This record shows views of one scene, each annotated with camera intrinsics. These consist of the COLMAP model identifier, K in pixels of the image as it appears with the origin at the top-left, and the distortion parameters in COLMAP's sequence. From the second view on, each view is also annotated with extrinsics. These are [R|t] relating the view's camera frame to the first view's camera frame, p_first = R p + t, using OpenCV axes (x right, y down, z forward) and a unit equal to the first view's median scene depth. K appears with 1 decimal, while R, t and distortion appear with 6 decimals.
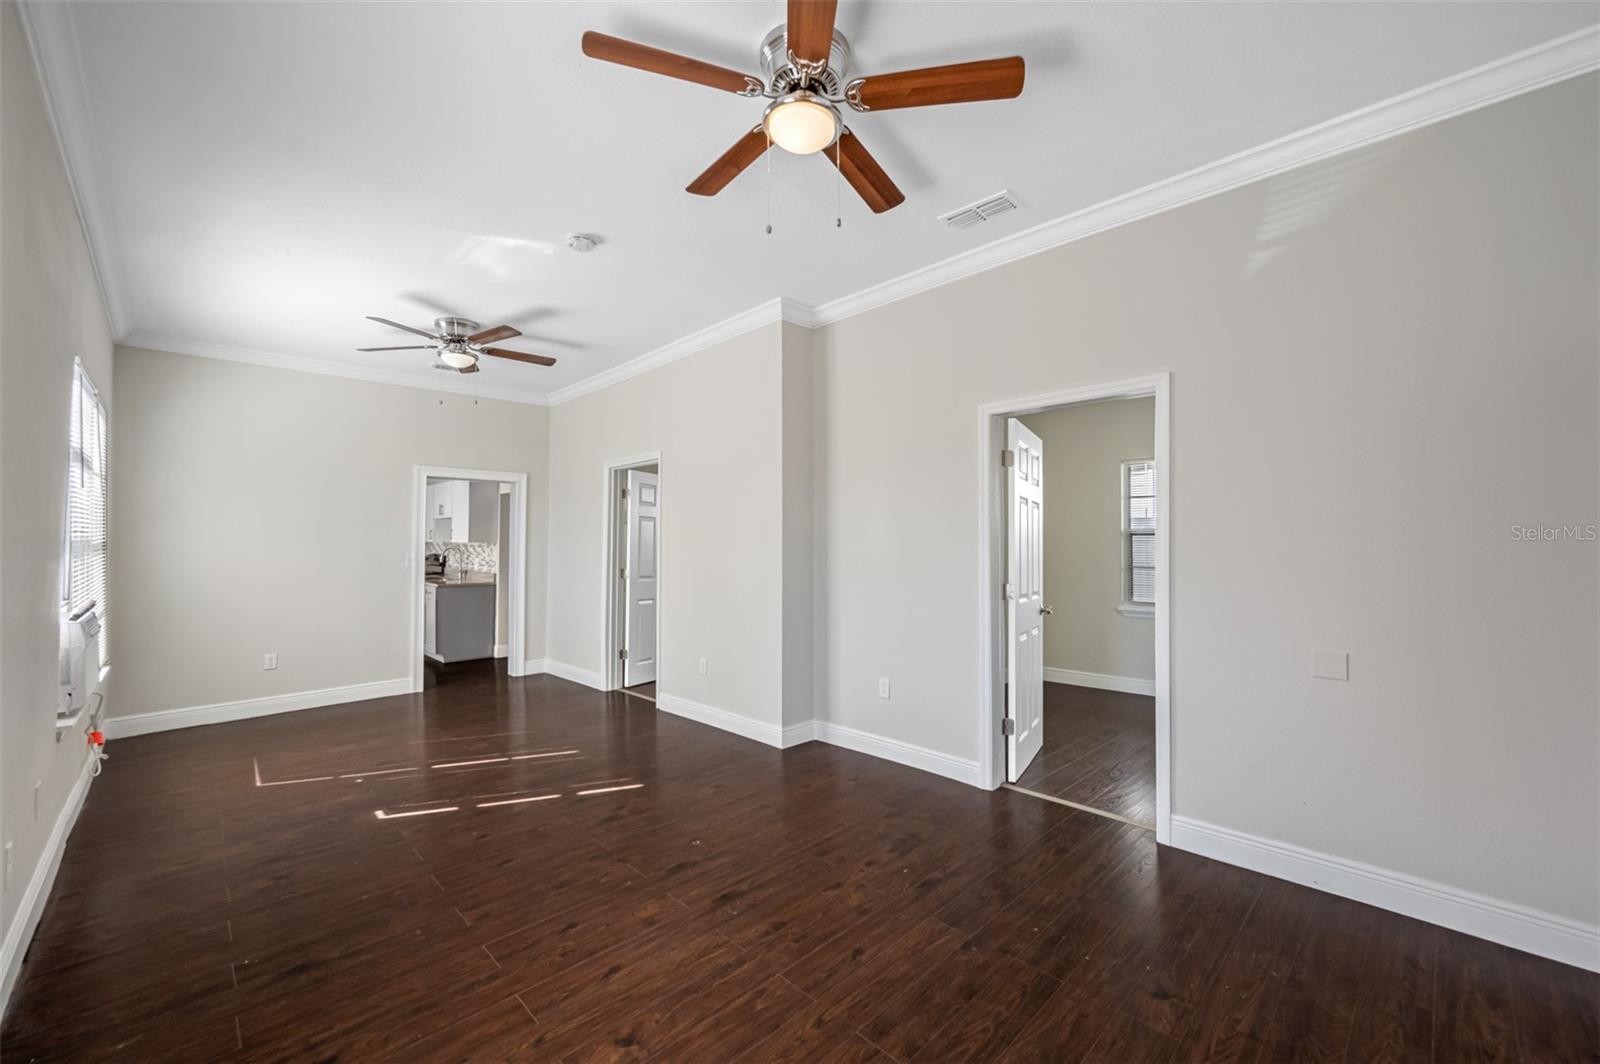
lens RADIAL K [[642.4, 0, 803.0], [0, 642.4, 545.5], [0, 0, 1]] dist [0.000358, -0.000011]
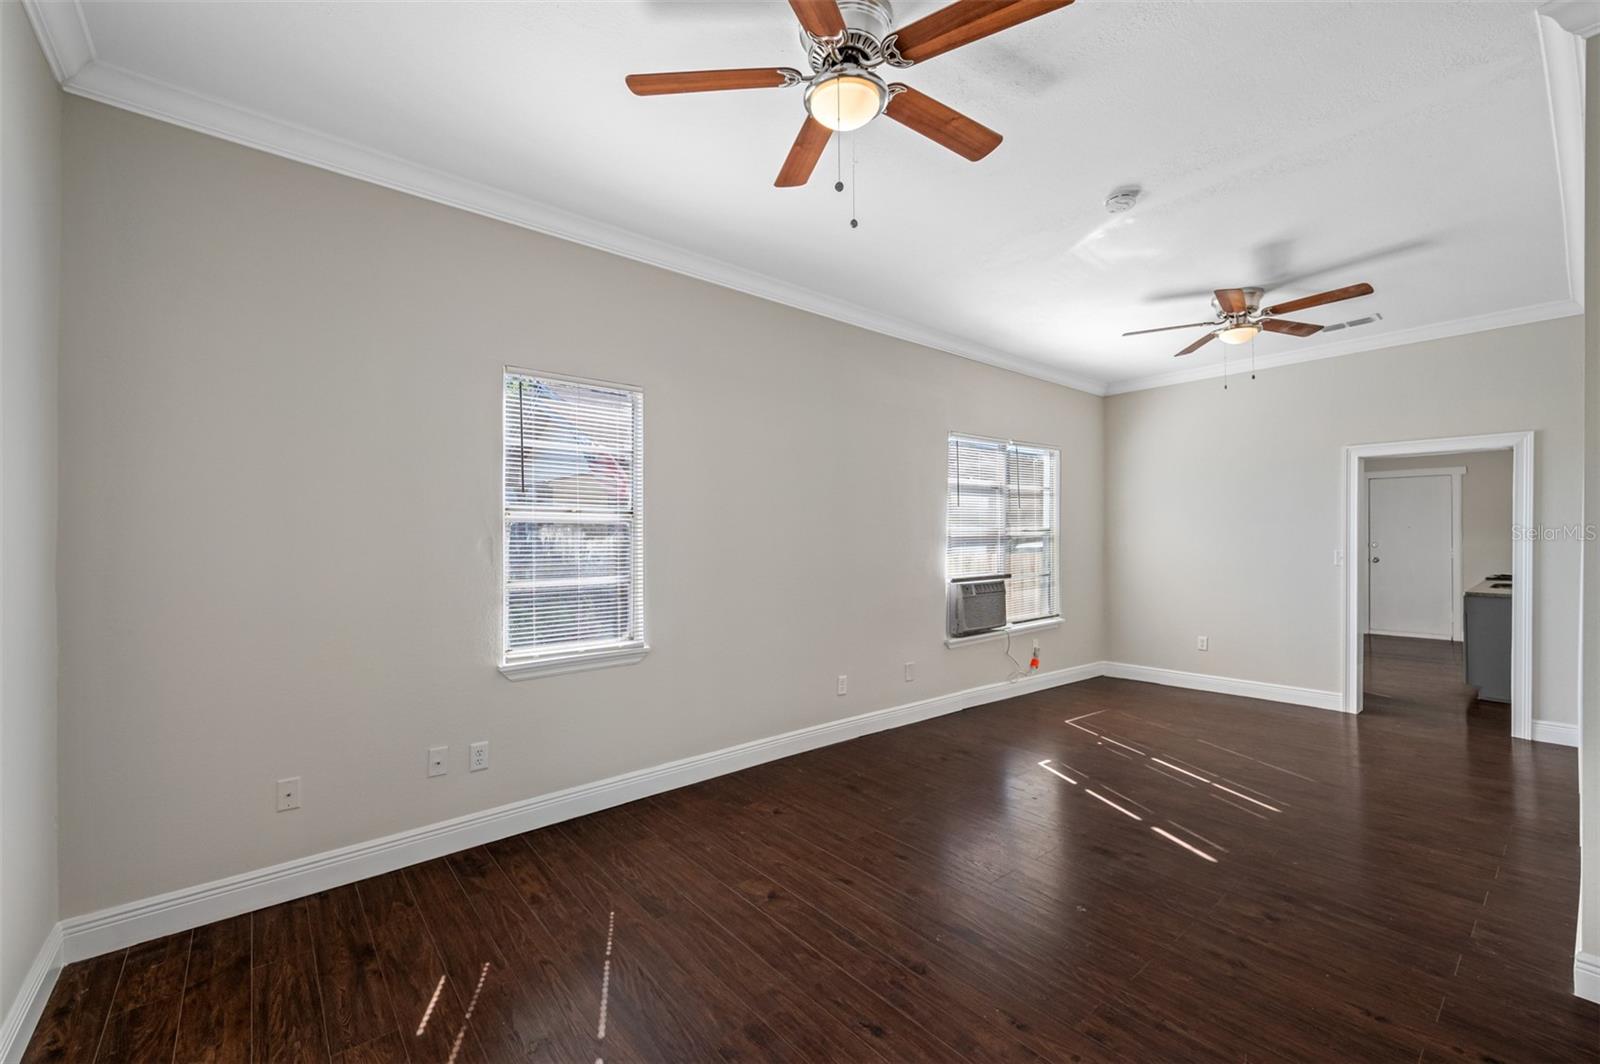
lens RADIAL K [[661.7, 0, 792.2], [0, 661.7, 548.4], [0, 0, 1]] dist [0.000534, 0.000064]
pose [[-0.094653, 0.018354, -0.995341, 0.601091], [-0.002756, 0.999821, 0.018699, -0.006965], [0.995506, 0.004513, -0.094586, 0.617504]]
